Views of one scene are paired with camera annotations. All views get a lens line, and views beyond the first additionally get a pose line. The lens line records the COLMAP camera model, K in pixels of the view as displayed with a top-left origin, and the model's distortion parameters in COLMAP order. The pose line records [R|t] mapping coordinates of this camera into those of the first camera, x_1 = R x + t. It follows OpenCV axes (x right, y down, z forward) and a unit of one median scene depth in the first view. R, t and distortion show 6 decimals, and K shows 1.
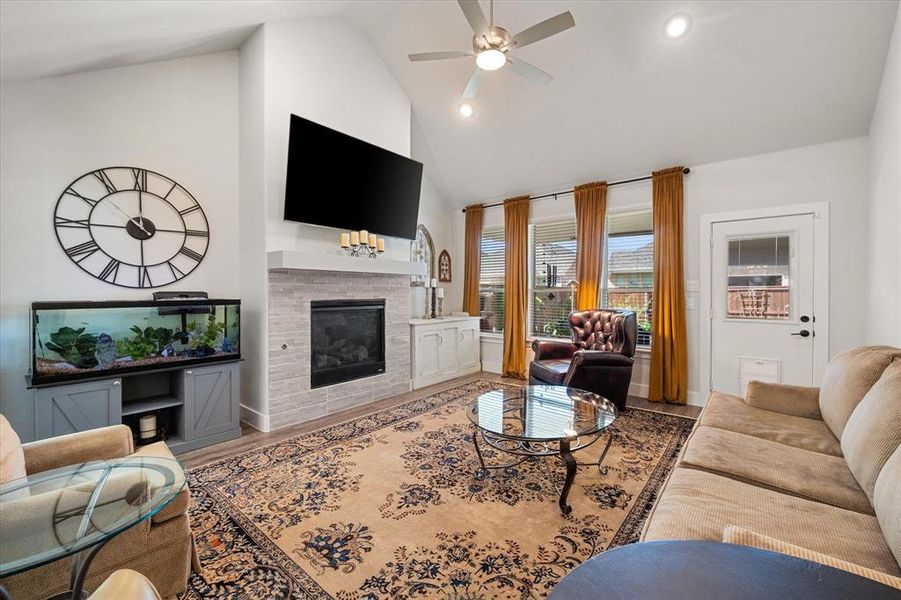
lens RADIAL K [[371.0, 0, 453.0], [0, 371.0, 292.0], [0, 0, 1]] dist [0.001794, 0.000167]
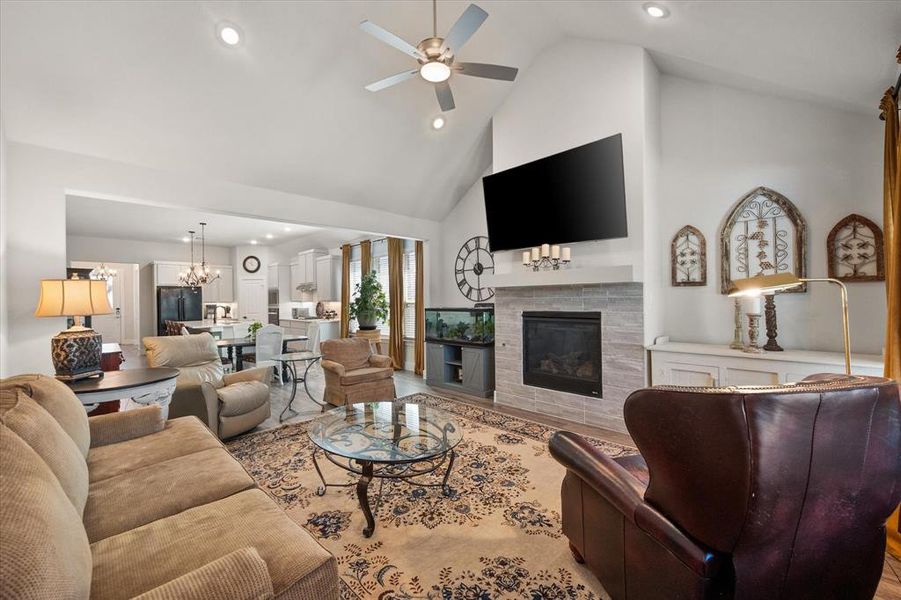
lens RADIAL K [[362.3, 0, 449.4], [0, 362.3, 298.7], [0, 0, 1]] dist [-0.000036, 0.000201]
pose [[-0.097925, -0.000763, -0.995193, 0.859961], [0.012598, 0.999919, -0.002007, -0.019235], [0.995114, -0.012734, -0.097908, 0.921651]]
